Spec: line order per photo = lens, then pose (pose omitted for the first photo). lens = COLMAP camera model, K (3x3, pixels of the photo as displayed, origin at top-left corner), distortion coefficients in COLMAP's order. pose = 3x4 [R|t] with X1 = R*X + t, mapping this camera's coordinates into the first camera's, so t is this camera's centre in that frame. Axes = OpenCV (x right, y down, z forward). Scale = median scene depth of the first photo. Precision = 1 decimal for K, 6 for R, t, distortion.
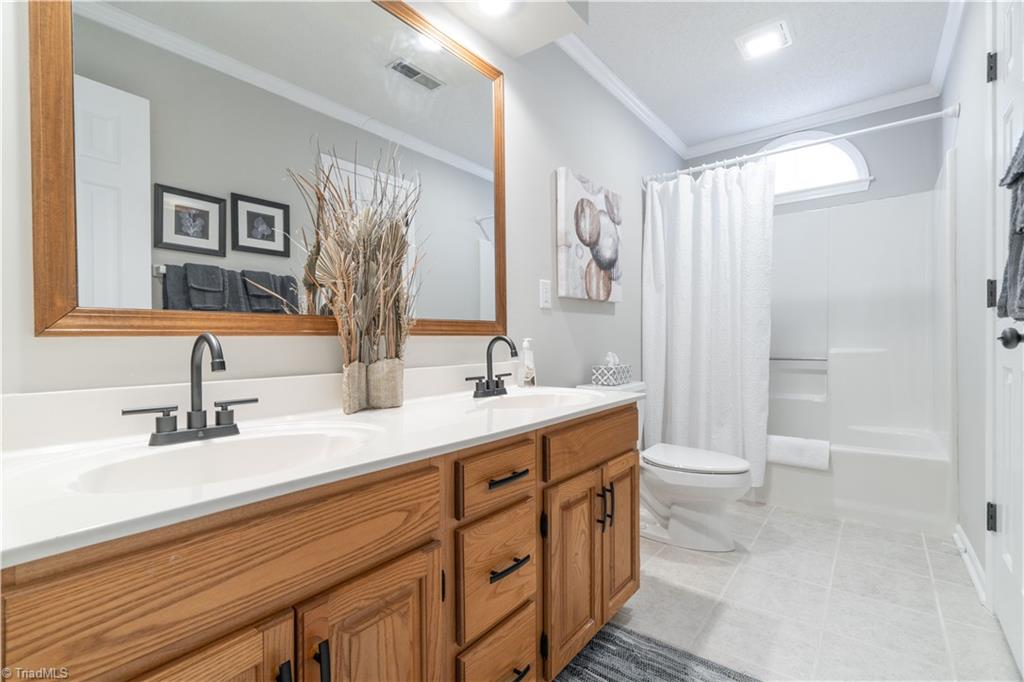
lens RADIAL K [[467.2, 0, 518.0], [0, 467.2, 344.5], [0, 0, 1]] dist [-0.011599, 0.000725]
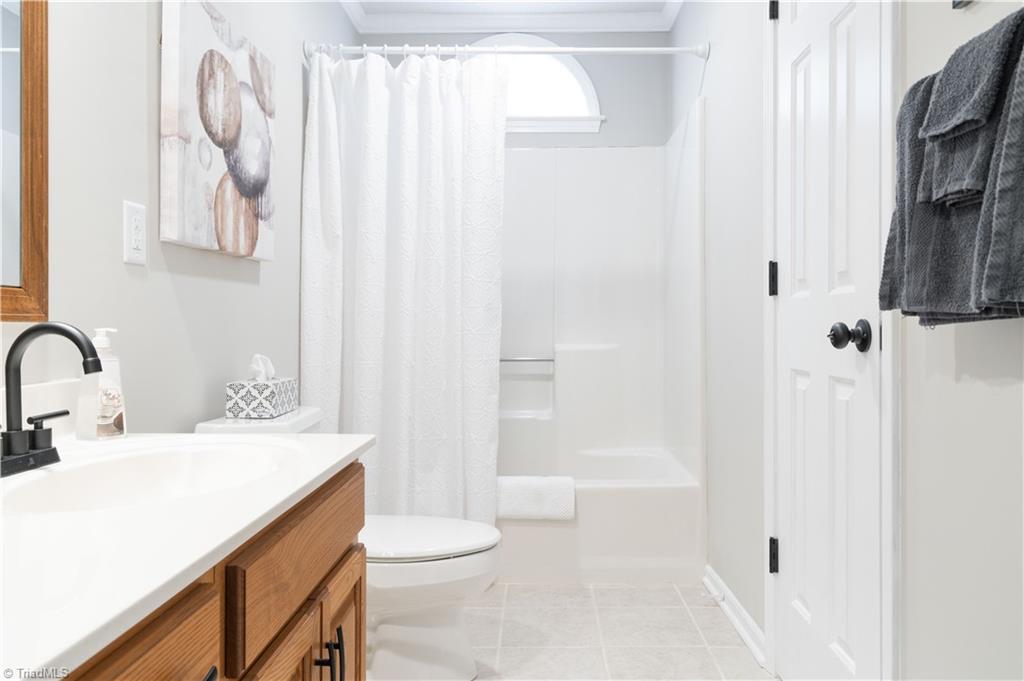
lens RADIAL K [[744.0, 0, 540.9], [0, 744.0, 322.0], [0, 0, 1]] dist [0.007556, -0.007114]
pose [[0.791459, 0.014025, 0.611061, -0.066994], [-0.003041, 0.999815, -0.019009, -0.005425], [-0.611215, 0.013187, 0.791355, 0.148668]]
